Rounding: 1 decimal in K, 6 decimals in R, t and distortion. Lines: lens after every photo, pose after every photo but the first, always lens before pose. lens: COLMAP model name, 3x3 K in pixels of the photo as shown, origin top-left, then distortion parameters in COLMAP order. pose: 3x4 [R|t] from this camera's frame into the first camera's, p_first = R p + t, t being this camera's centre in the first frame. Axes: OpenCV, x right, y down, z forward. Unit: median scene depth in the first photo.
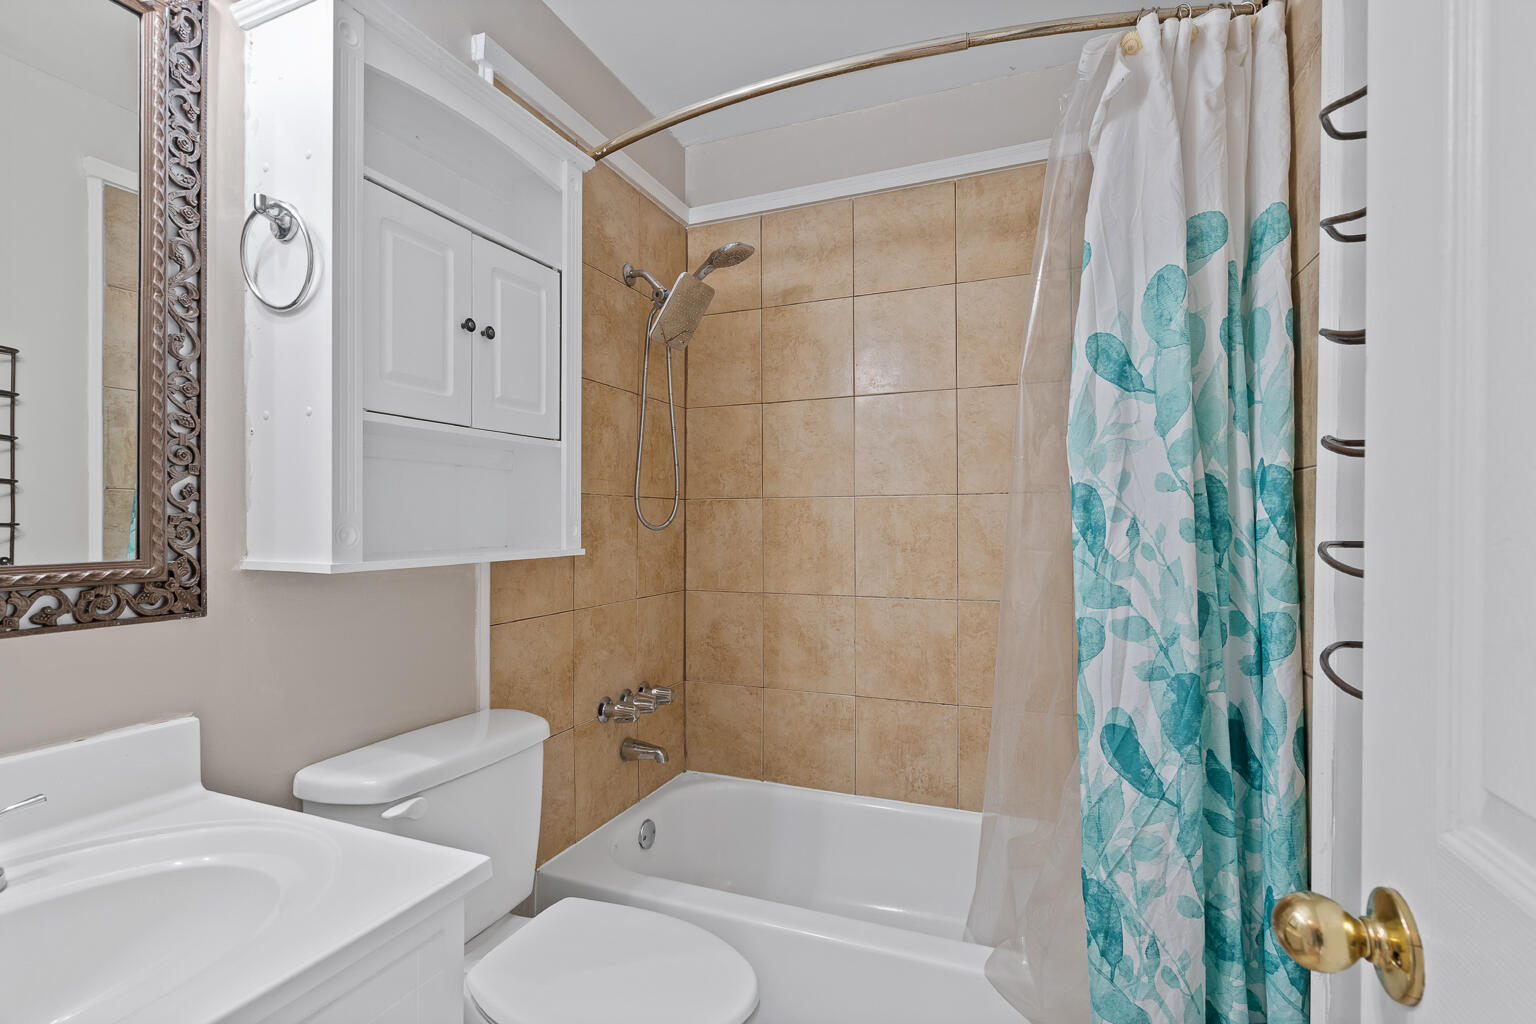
lens RADIAL K [[699.5, 0, 757.3], [0, 699.5, 511.2], [0, 0, 1]] dist [-0.003585, 0.000854]
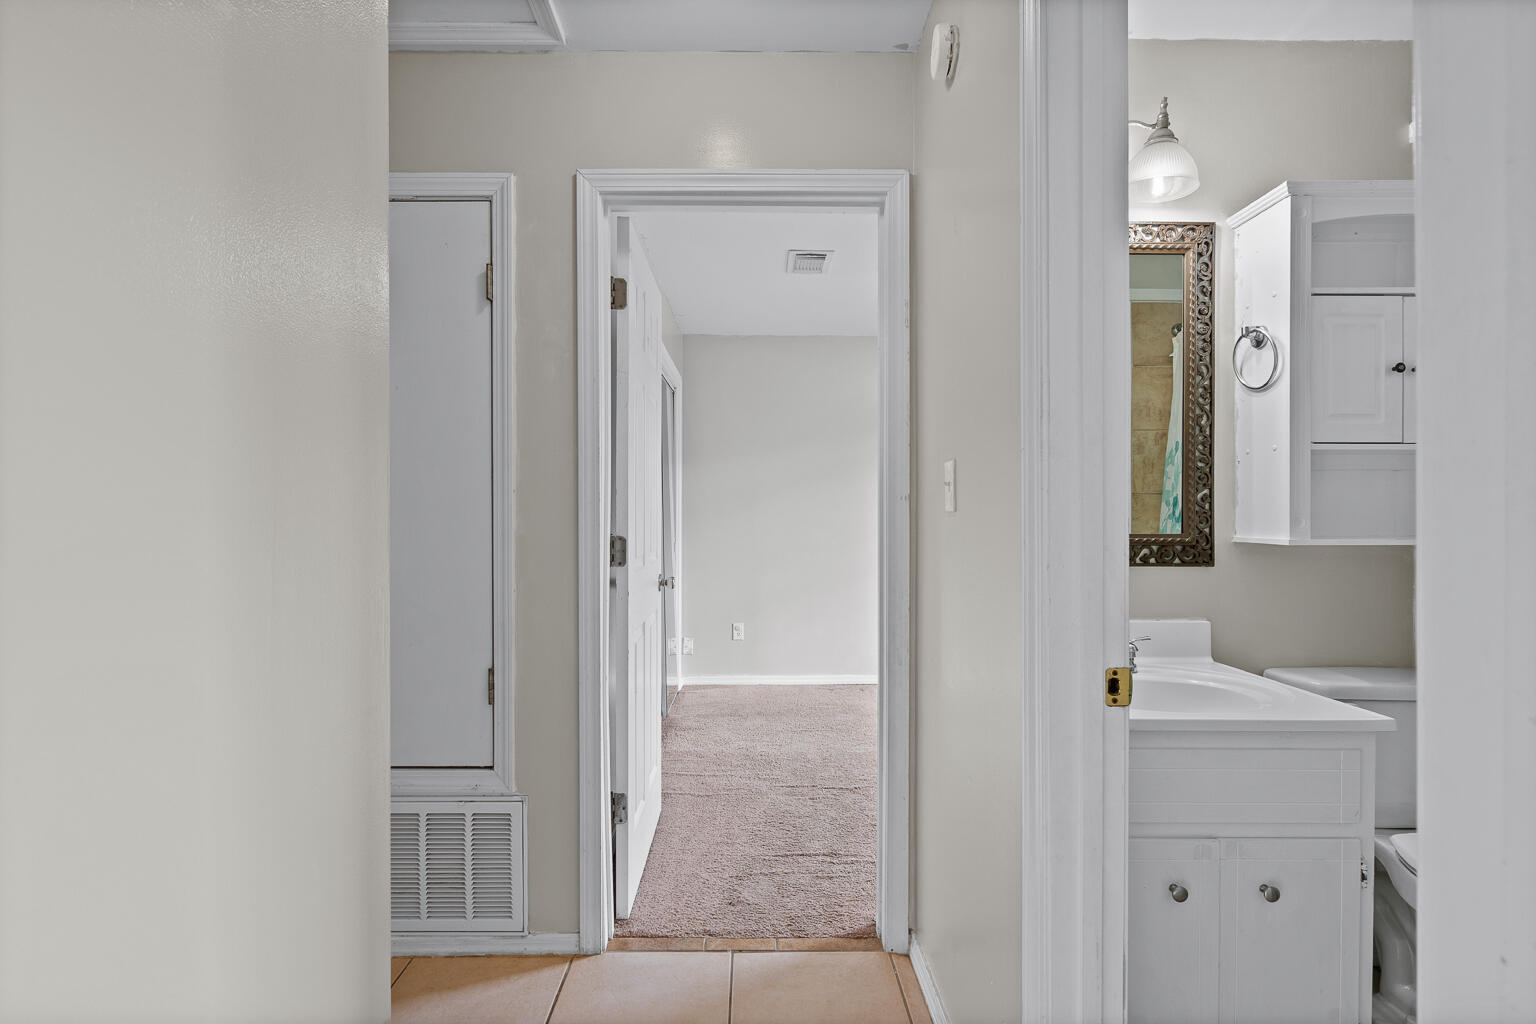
lens RADIAL K [[699.5, 0, 757.3], [0, 699.5, 511.2], [0, 0, 1]] dist [-0.003585, 0.000854]
pose [[0.380155, 0.010988, -0.924858, 0.443238], [0.011709, 0.999792, 0.016691, -0.037256], [0.924849, -0.017175, 0.379947, -0.799523]]
